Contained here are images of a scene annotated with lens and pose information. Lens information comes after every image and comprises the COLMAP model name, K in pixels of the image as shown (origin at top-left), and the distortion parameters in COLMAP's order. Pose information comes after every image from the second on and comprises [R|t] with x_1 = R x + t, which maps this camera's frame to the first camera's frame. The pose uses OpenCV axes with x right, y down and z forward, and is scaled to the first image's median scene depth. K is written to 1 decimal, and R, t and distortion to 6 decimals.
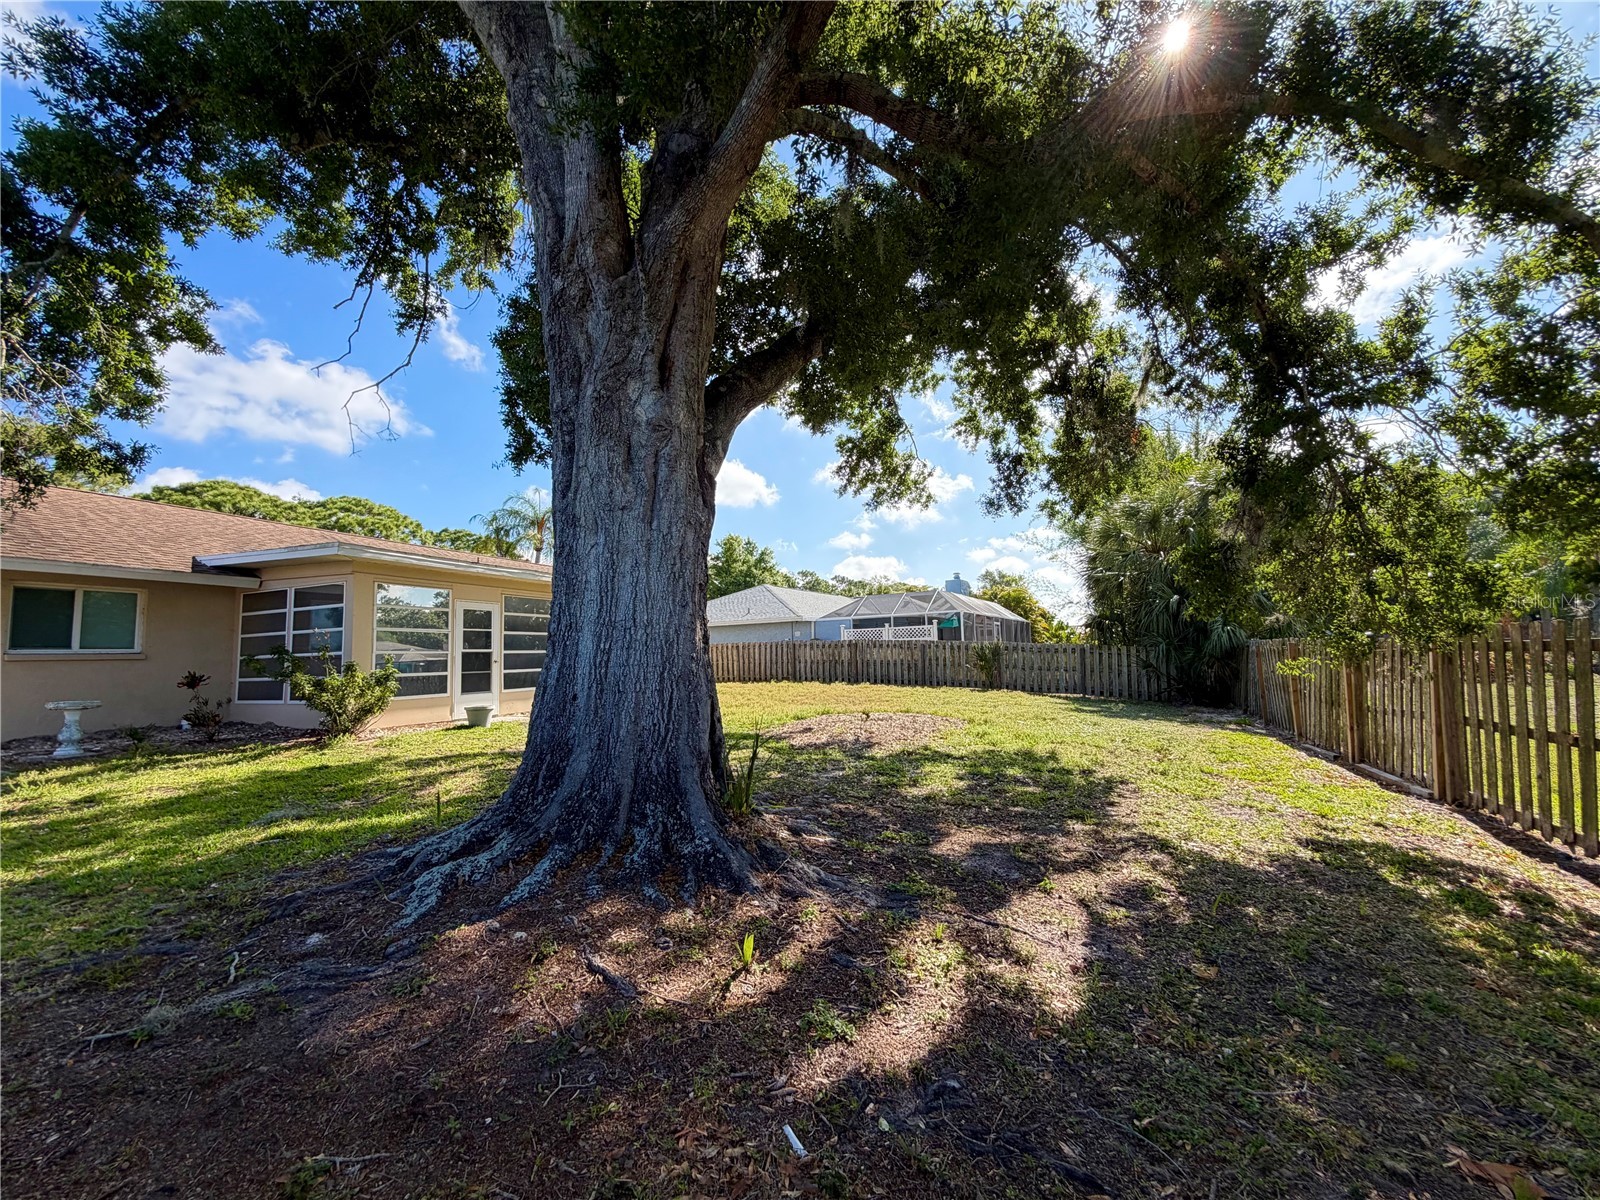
lens RADIAL K [[643.7, 0, 800.0], [0, 643.7, 600.0], [0, 0, 1]] dist [0.000939, 0.000094]
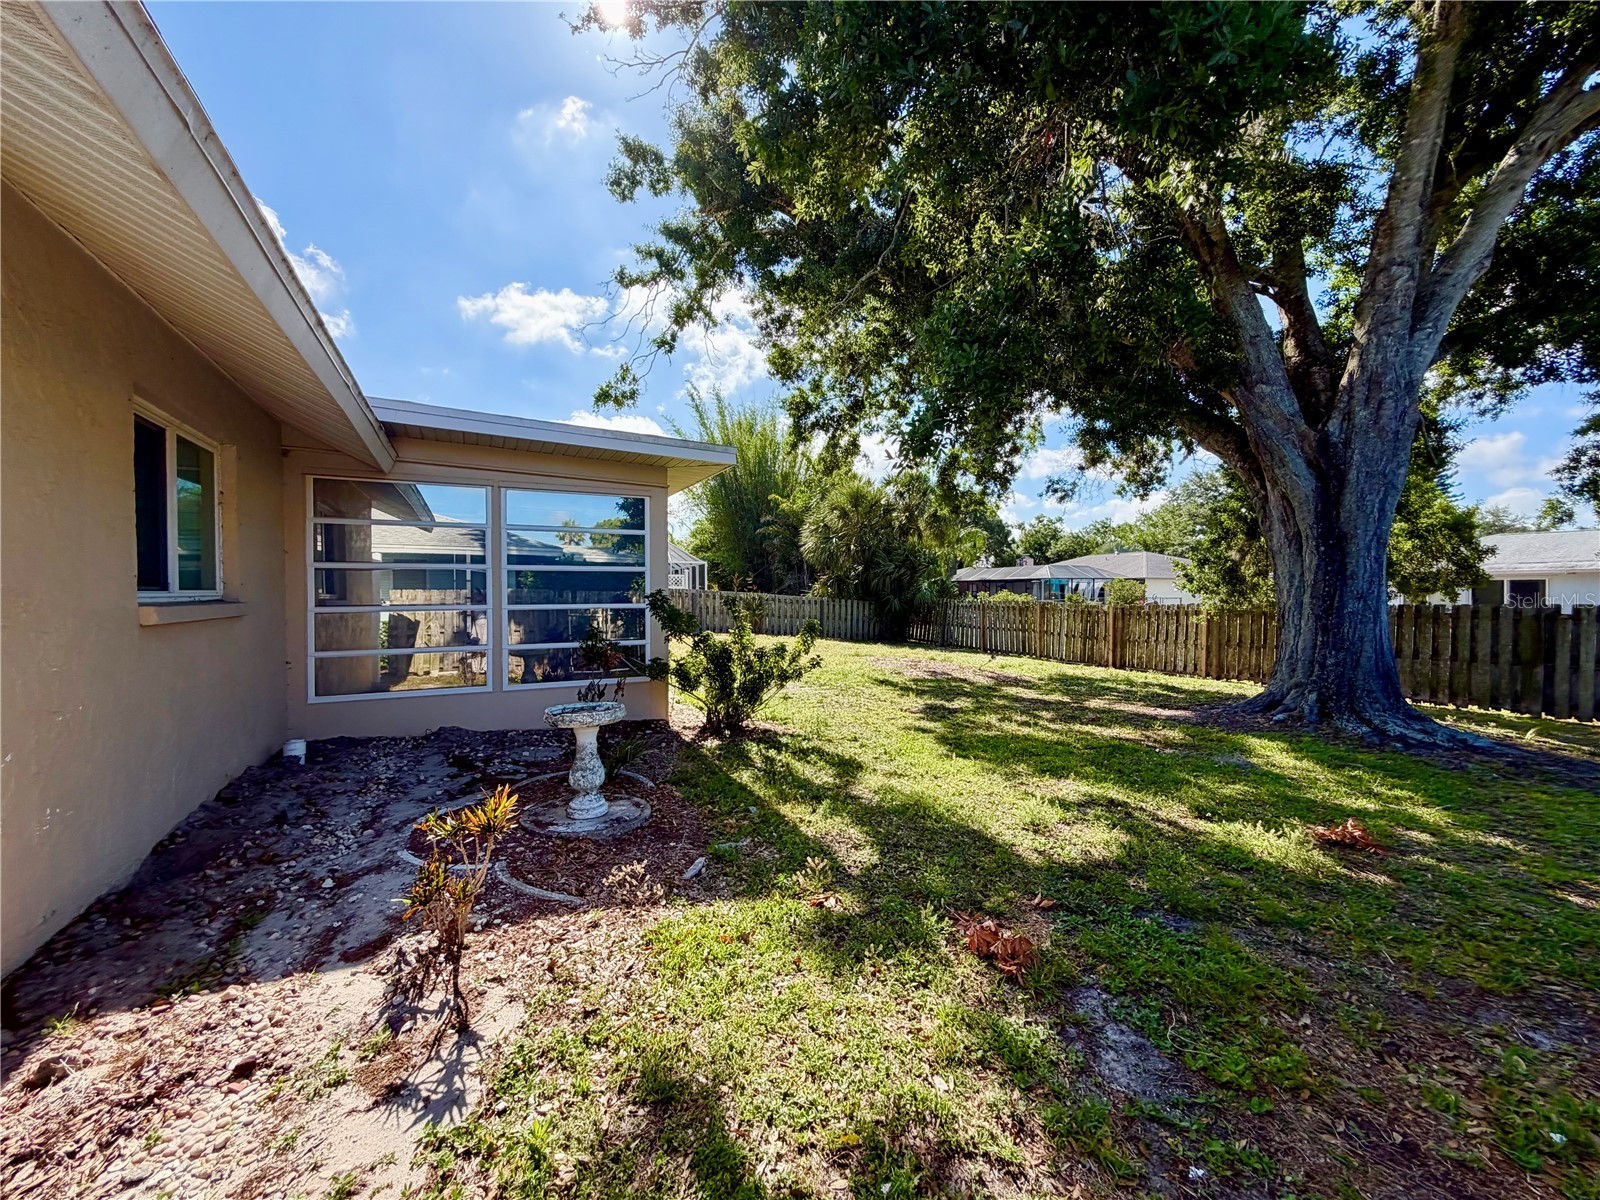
lens RADIAL K [[643.7, 0, 800.0], [0, 643.7, 600.0], [0, 0, 1]] dist [0.000939, 0.000094]
pose [[0.638234, 0.016651, 0.769663, -0.566014], [-0.084463, 0.995245, 0.048509, 0.016075], [-0.765195, -0.095968, 0.636605, 0.233218]]
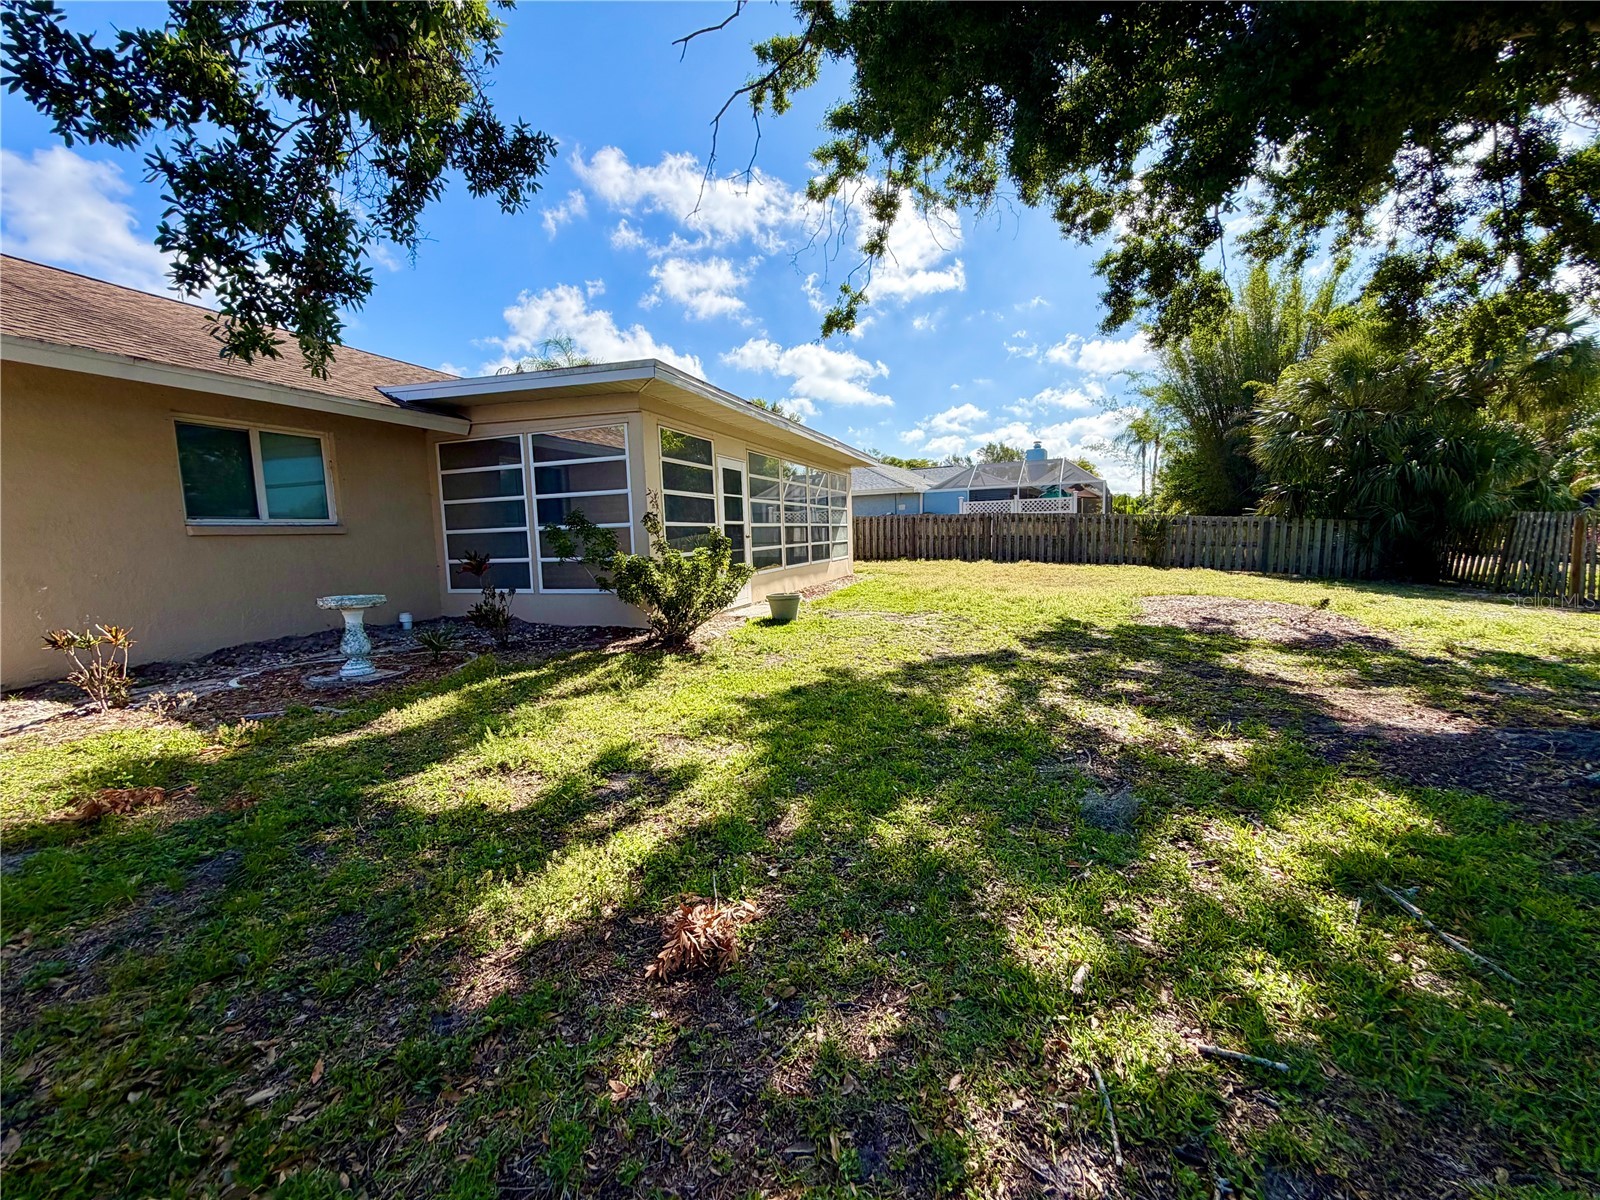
lens RADIAL K [[643.7, 0, 800.0], [0, 643.7, 600.0], [0, 0, 1]] dist [0.000939, 0.000094]
pose [[0.998364, -0.007796, 0.056639, -0.283034], [-0.003089, 0.981858, 0.189595, 0.013962], [-0.057089, -0.189460, 0.980227, 0.130660]]
